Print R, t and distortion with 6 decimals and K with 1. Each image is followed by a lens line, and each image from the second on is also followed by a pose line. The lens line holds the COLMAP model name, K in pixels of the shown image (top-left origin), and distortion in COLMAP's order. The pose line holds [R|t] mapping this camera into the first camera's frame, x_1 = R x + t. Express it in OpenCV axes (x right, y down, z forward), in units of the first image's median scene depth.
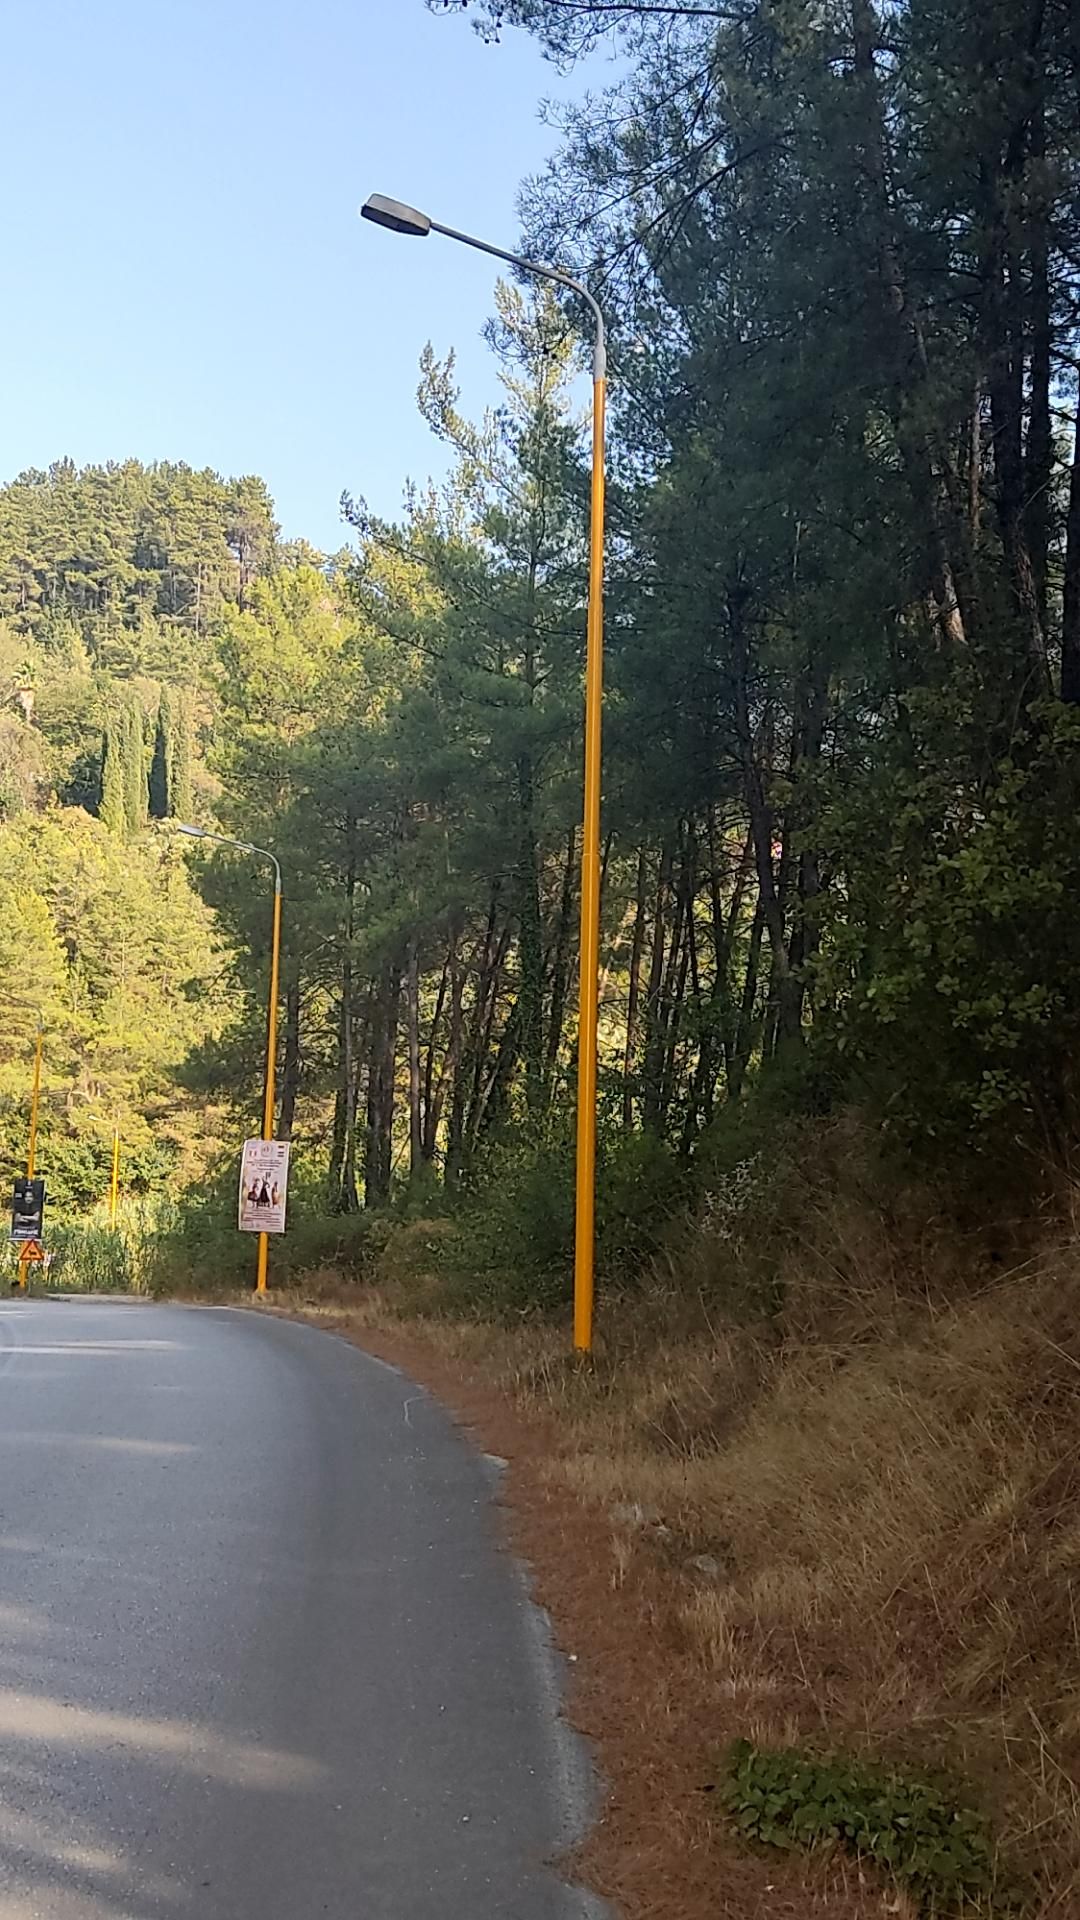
lens RADIAL K [[2496.0, 0, 536.8], [0, 2496.0, 957.4], [0, 0, 1]] dist [0.150523, 0.000000]
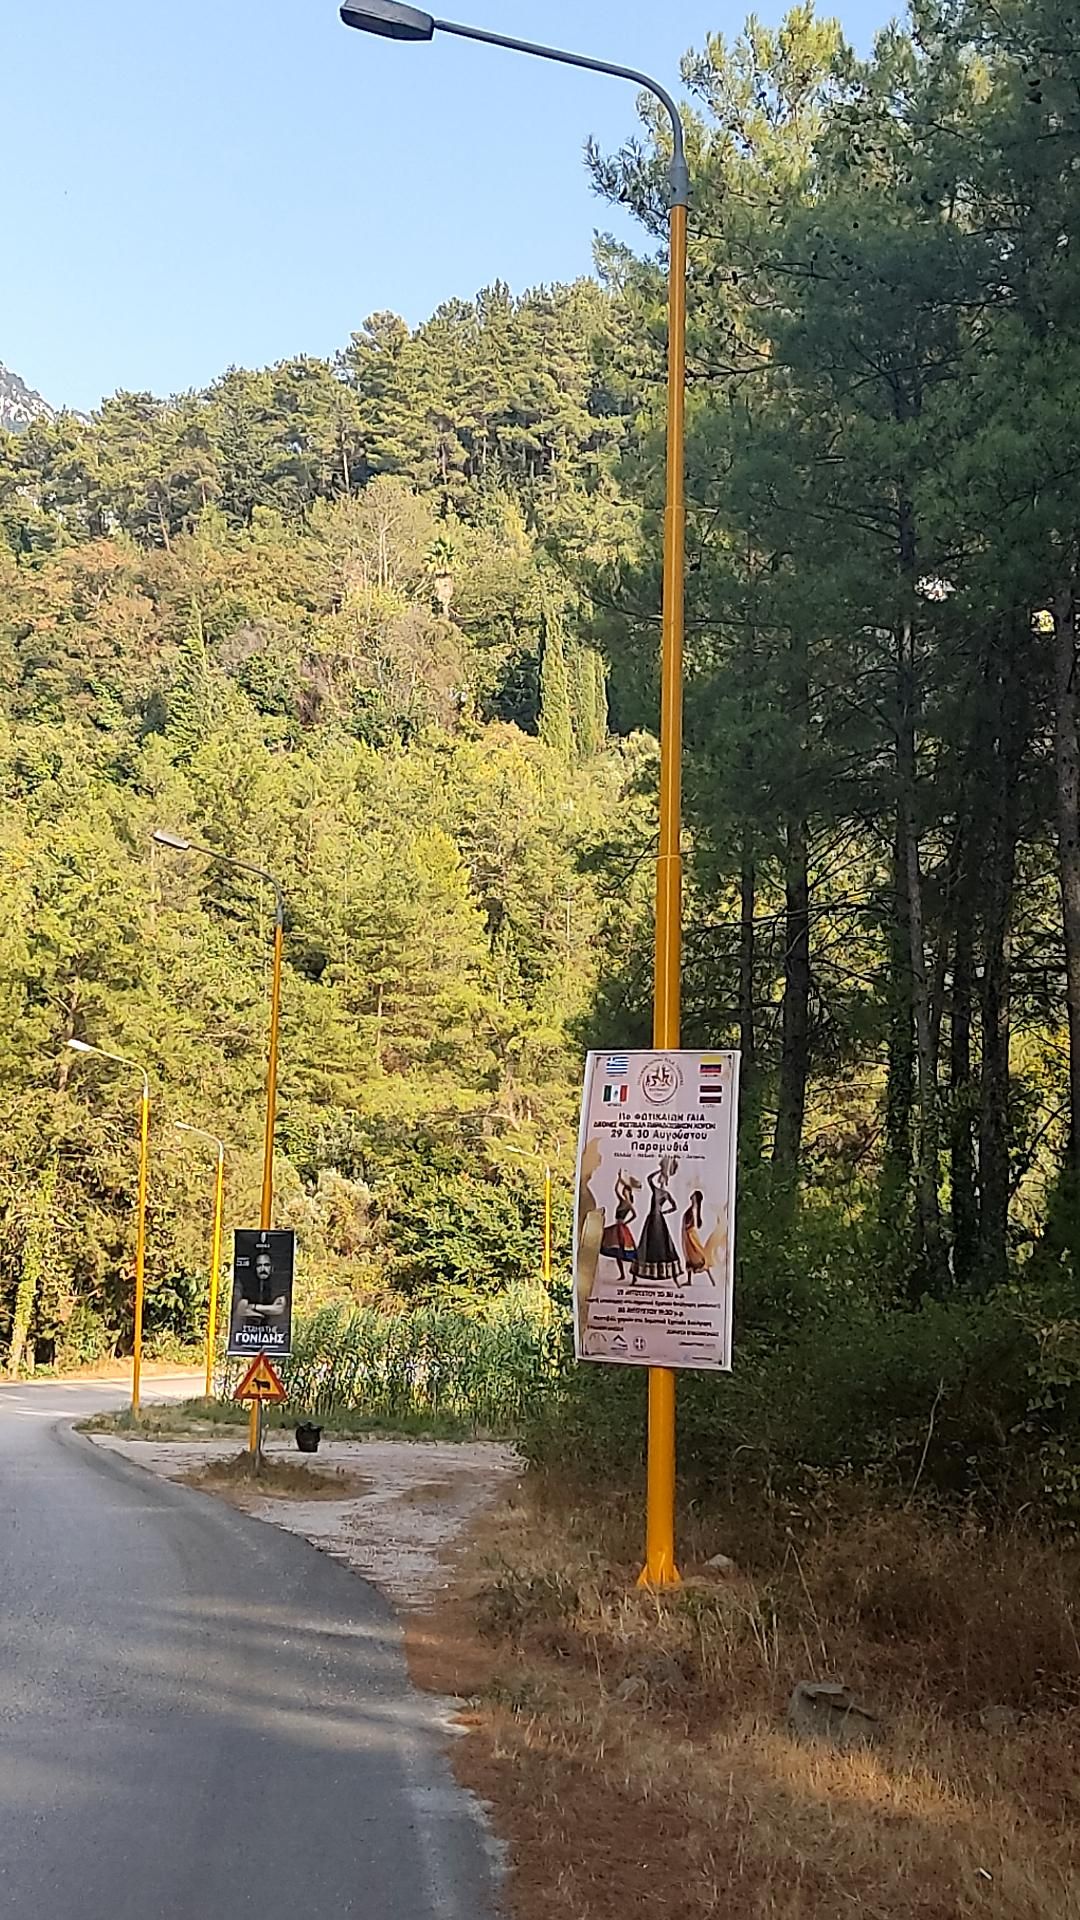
lens RADIAL K [[2496.0, 0, 535.8], [0, 2496.0, 964.0], [0, 0, 1]] dist [0.150523, 0.000000]
pose [[0.976229, -0.035883, -0.213753, -0.027618], [0.029667, 0.999040, -0.032220, 0.033253], [0.214704, 0.025113, 0.976356, 0.329142]]
